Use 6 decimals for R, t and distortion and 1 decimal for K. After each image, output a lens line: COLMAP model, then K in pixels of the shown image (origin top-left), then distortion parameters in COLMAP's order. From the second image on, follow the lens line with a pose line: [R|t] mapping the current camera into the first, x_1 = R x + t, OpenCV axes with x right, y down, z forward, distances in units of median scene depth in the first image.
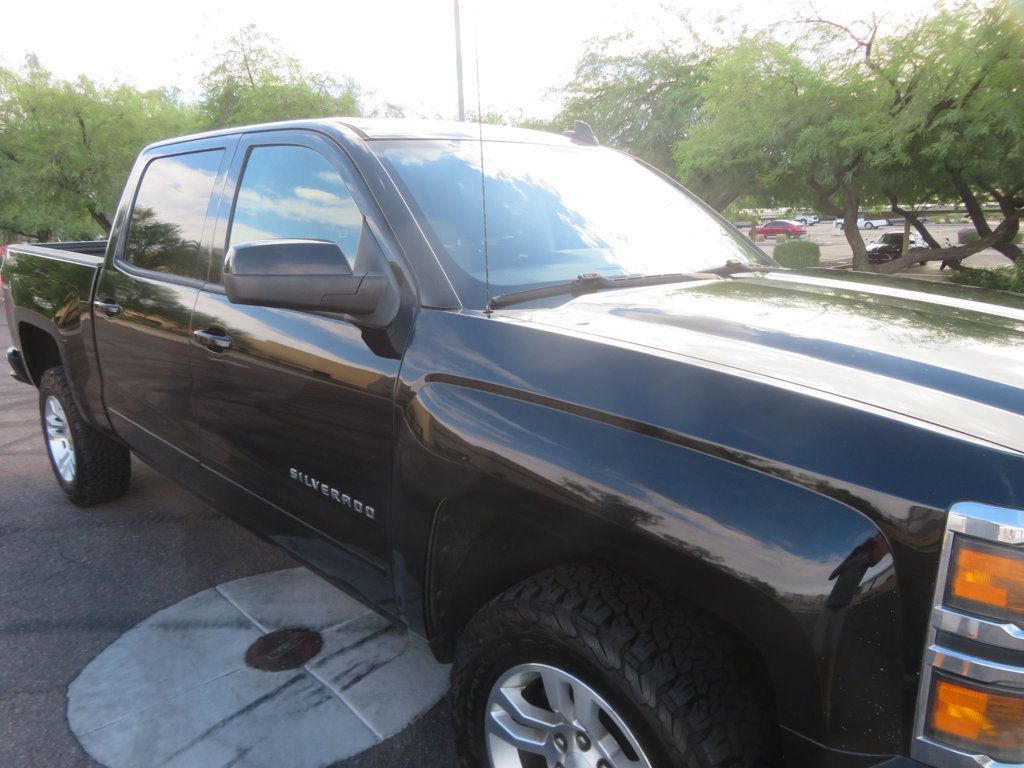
lens RADIAL K [[740.2, 0, 518.8], [0, 740.2, 383.2], [0, 0, 1]] dist [0.000484, 0.004574]
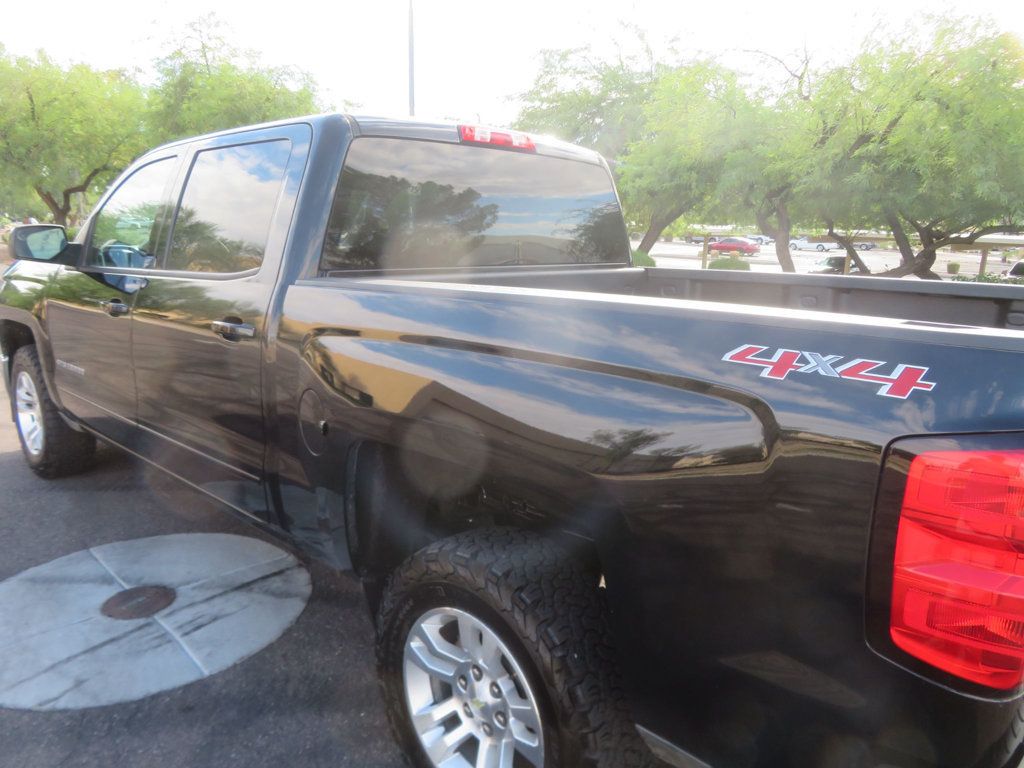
lens RADIAL K [[740.2, 0, 518.8], [0, 740.2, 383.2], [0, 0, 1]] dist [0.000484, 0.004574]
pose [[0.997450, 0.045296, 0.055151, 0.165001], [-0.045048, 0.998968, -0.005726, 0.012134], [-0.055353, 0.003227, 0.998462, -0.132491]]
